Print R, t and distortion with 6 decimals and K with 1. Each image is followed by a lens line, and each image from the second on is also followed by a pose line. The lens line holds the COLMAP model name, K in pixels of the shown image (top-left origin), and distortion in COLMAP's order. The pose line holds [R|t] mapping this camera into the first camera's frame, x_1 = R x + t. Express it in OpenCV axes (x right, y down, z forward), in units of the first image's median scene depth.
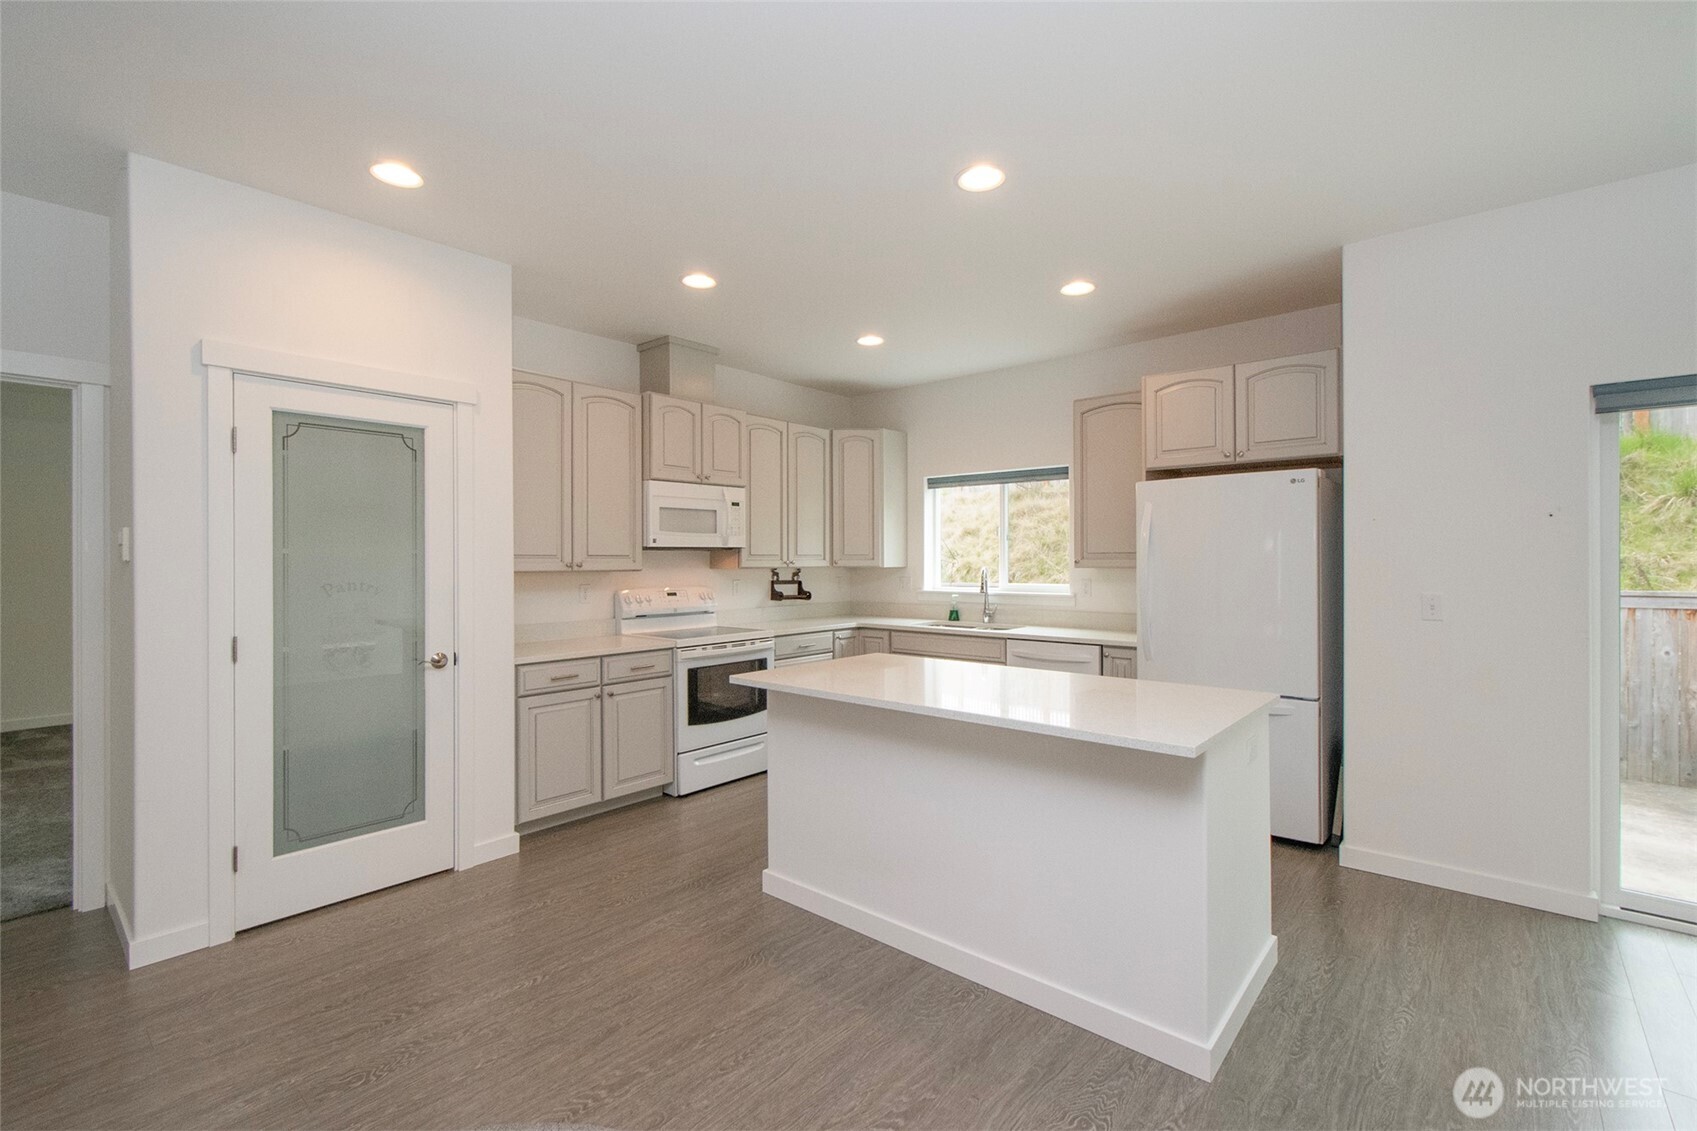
lens RADIAL K [[768.6, 0, 848.5], [0, 768.6, 565.5], [0, 0, 1]] dist [-0.002896, -0.000200]
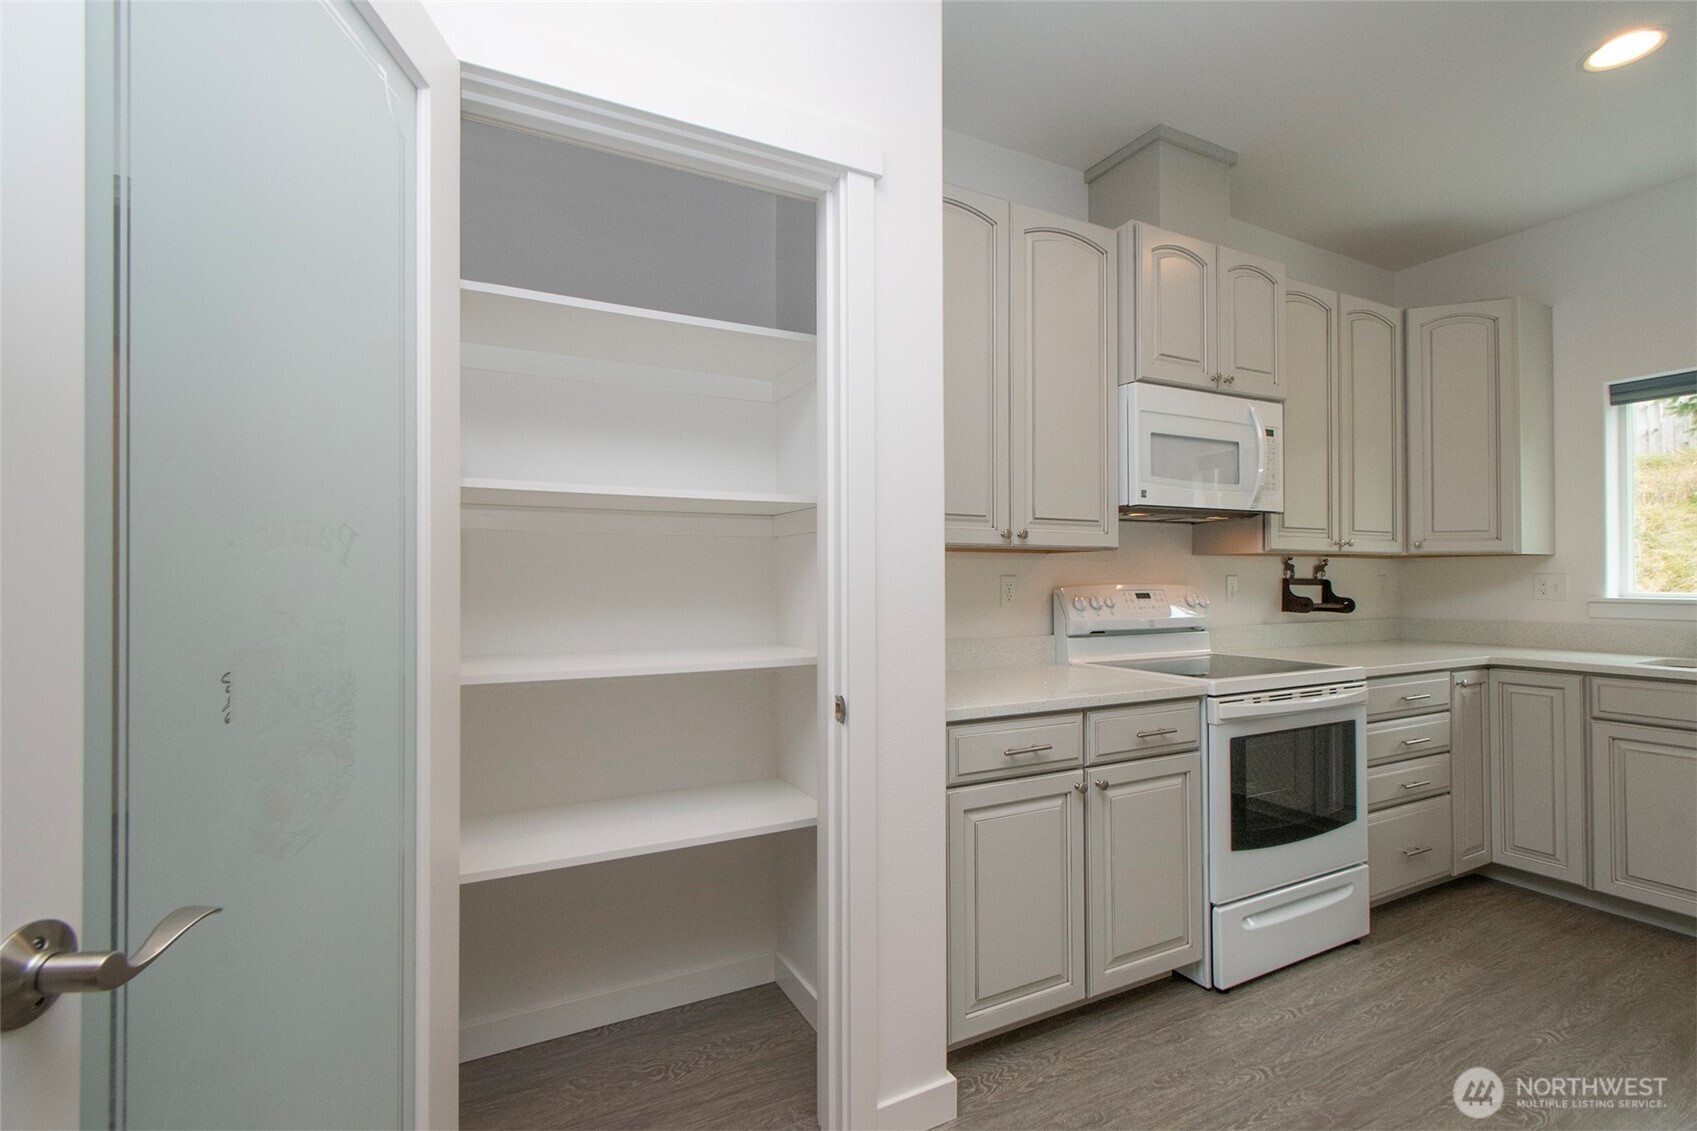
lens RADIAL K [[815.7, 0, 853.9], [0, 815.7, 561.3], [0, 0, 1]] dist [-0.001988, -0.000213]
pose [[0.942504, -0.002665, -0.334184, -0.242486], [-0.006381, 0.999642, -0.025970, 0.030458], [0.334133, 0.026609, 0.942150, 0.373975]]
